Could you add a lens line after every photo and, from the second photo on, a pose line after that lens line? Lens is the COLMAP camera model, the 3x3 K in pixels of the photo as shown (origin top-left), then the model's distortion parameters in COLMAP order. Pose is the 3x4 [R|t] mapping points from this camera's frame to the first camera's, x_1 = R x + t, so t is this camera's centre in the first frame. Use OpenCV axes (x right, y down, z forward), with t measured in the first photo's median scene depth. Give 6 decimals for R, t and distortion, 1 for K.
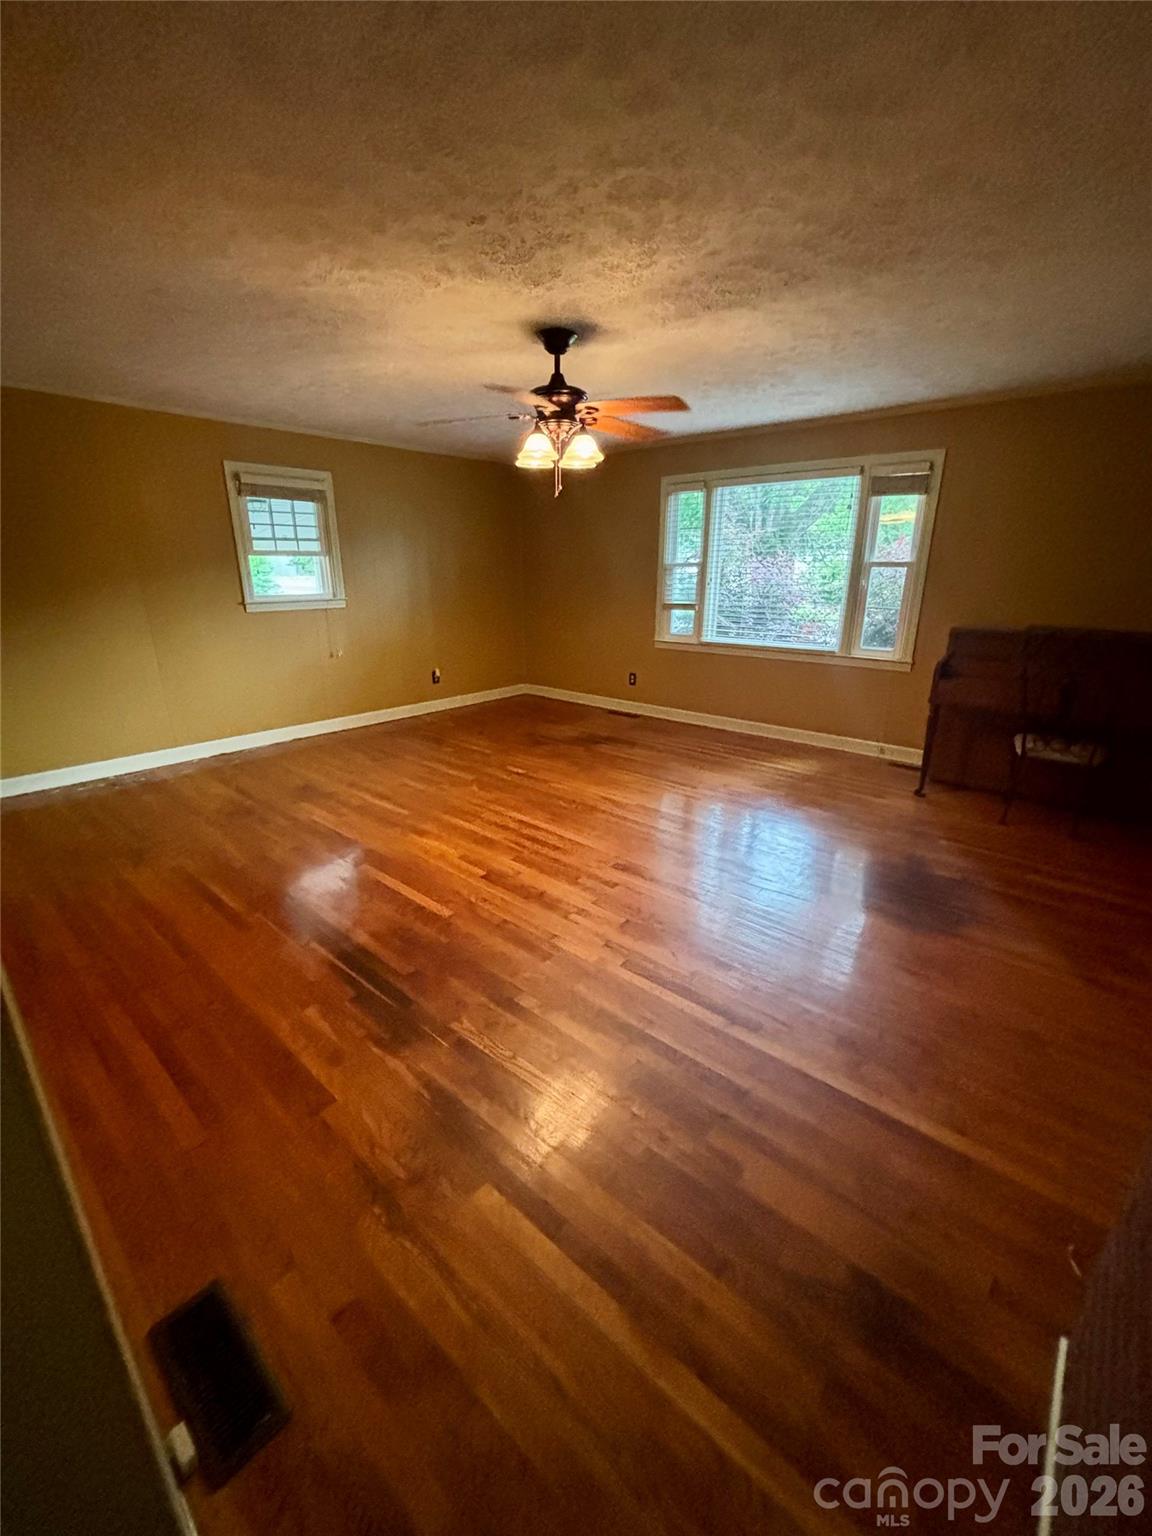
lens RADIAL K [[621.3, 0, 575.7], [0, 621.3, 769.2], [0, 0, 1]] dist [0.003100, -0.010866]
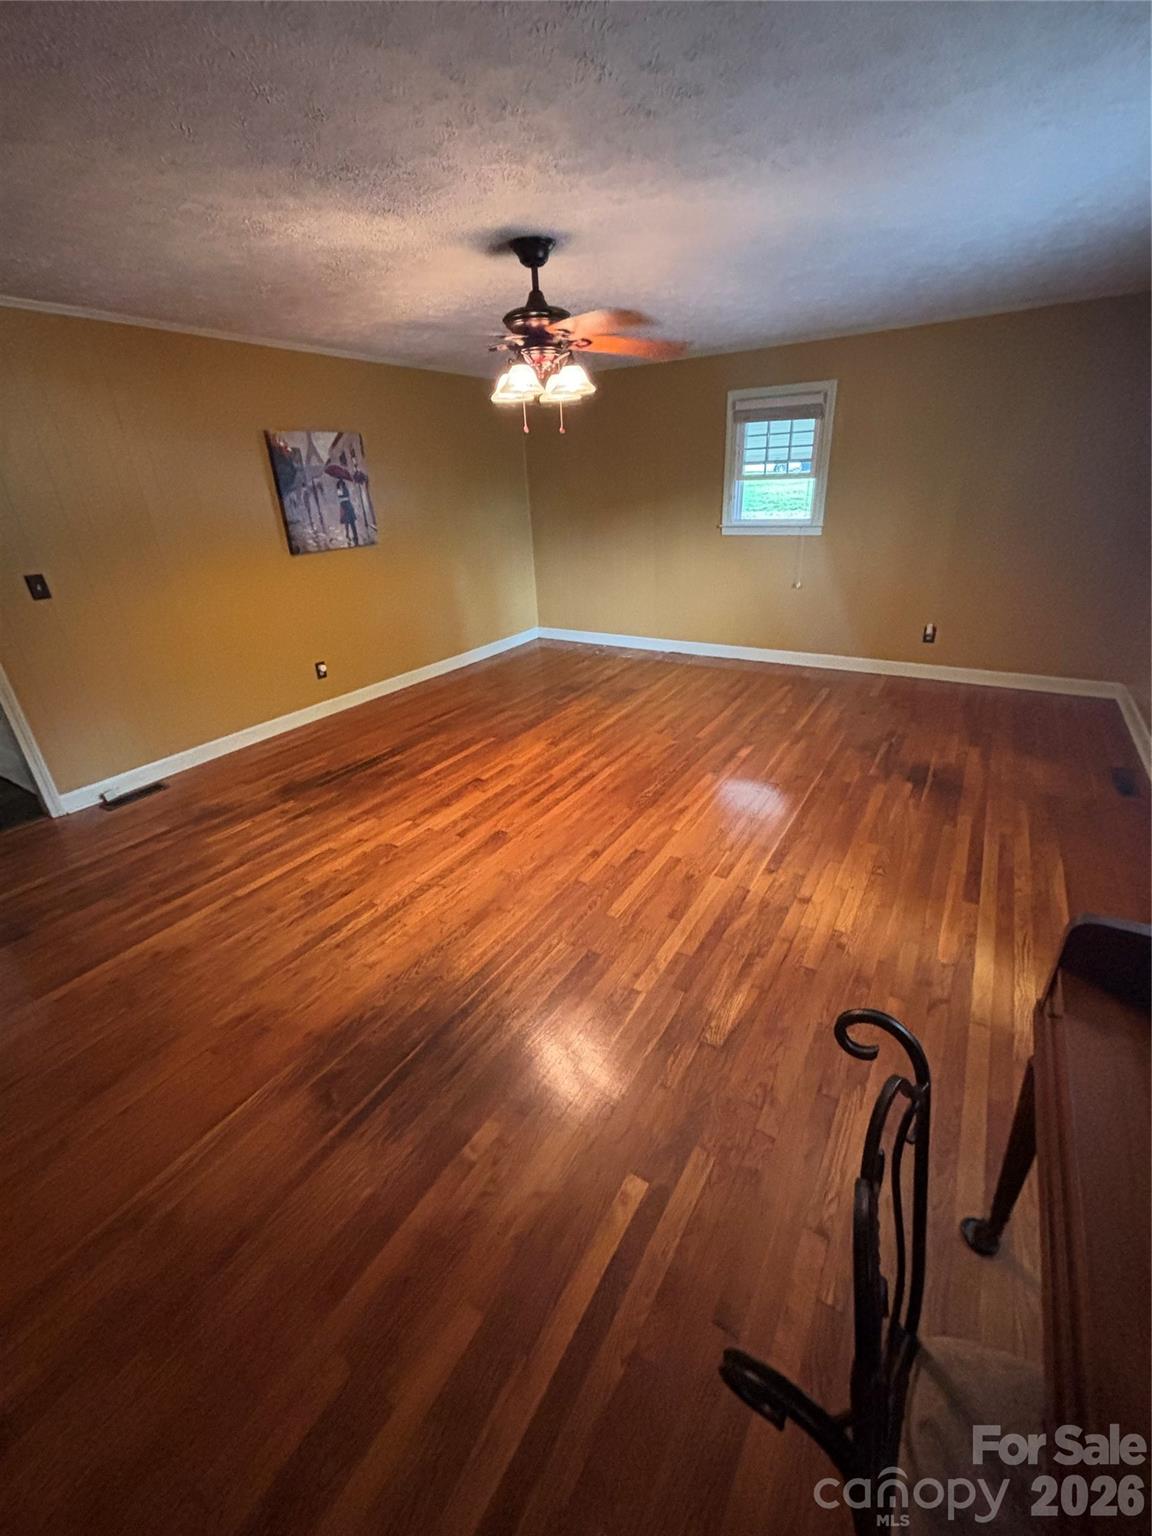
lens RADIAL K [[621.3, 0, 575.7], [0, 621.3, 769.2], [0, 0, 1]] dist [0.003100, -0.010866]
pose [[0.153478, 0.407896, -0.900036, 0.803655], [-0.271044, 0.893271, 0.358610, -0.275390], [0.950252, 0.188910, 0.247655, 0.741912]]
